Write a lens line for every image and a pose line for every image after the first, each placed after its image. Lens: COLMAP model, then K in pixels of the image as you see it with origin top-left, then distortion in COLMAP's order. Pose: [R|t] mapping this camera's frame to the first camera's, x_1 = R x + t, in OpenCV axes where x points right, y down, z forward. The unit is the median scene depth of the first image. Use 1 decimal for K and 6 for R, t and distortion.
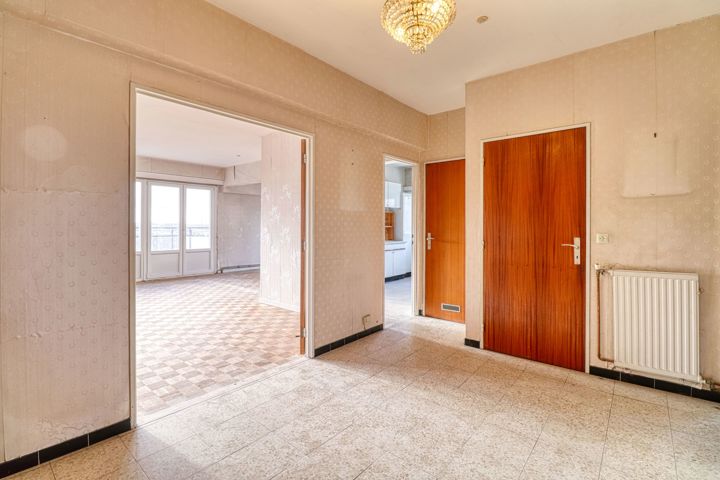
lens RADIAL K [[334.0, 0, 362.8], [0, 334.0, 228.3], [0, 0, 1]] dist [-0.003080, -0.008864]
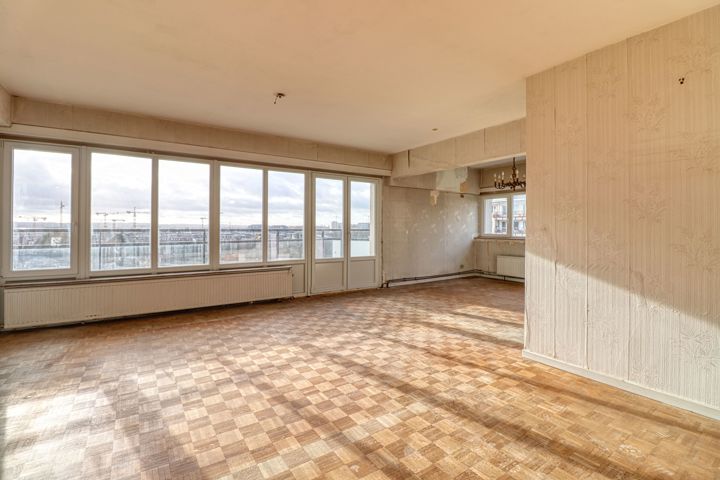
lens RADIAL K [[334.0, 0, 360.6], [0, 334.0, 229.2], [0, 0, 1]] dist [-0.003080, -0.008864]
pose [[0.959472, -0.001897, -0.281797, -0.264850], [0.000639, 0.999989, -0.004556, -0.000660], [0.281803, 0.004191, 0.959463, 0.223520]]
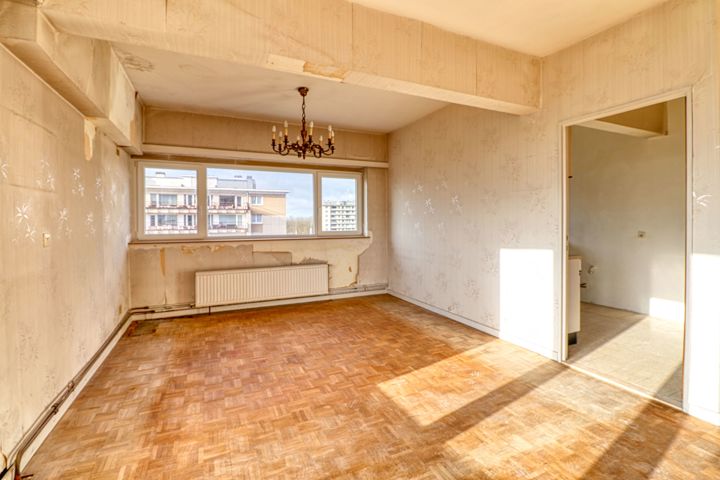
lens RADIAL K [[334.0, 0, 364.8], [0, 334.0, 227.2], [0, 0, 1]] dist [-0.003080, -0.008864]
pose [[0.425418, -0.021792, 0.904735, -0.509288], [0.015100, 0.999742, 0.016980, -0.005711], [-0.904871, 0.006438, 0.425637, 0.765052]]
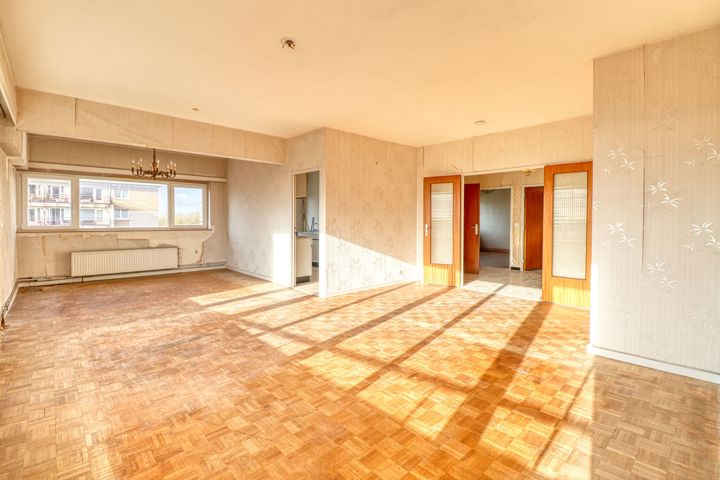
lens RADIAL K [[334.0, 0, 363.1], [0, 334.0, 226.9], [0, 0, 1]] dist [-0.003080, -0.008864]
pose [[0.124303, -0.025128, 0.991926, -0.797545], [0.002441, 0.999684, 0.025018, -0.004995], [-0.992241, -0.000689, 0.124325, 0.493148]]
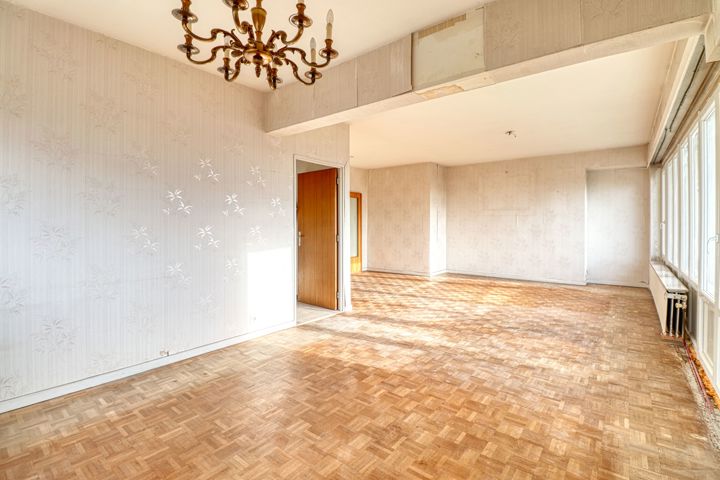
lens RADIAL K [[334.0, 0, 361.4], [0, 334.0, 222.7], [0, 0, 1]] dist [-0.003080, -0.008864]
pose [[-0.999740, -0.004887, -0.022250, -0.199688], [-0.004984, 0.999978, 0.004293, -0.008709], [0.022228, 0.004403, -0.999743, 1.211222]]
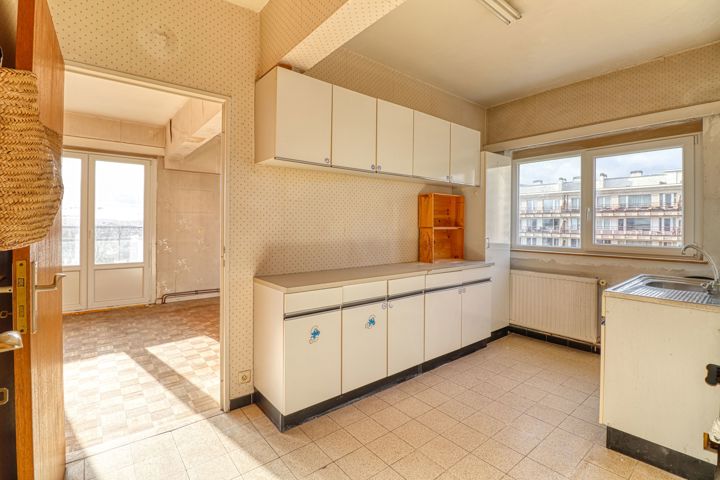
lens RADIAL K [[334.0, 0, 360.7], [0, 334.0, 225.0], [0, 0, 1]] dist [-0.003080, -0.008864]
pose [[0.978911, 0.003920, -0.204250, 0.045825], [-0.005663, 0.999952, -0.007949, -0.004266], [0.204209, 0.008938, 0.978887, 0.494332]]
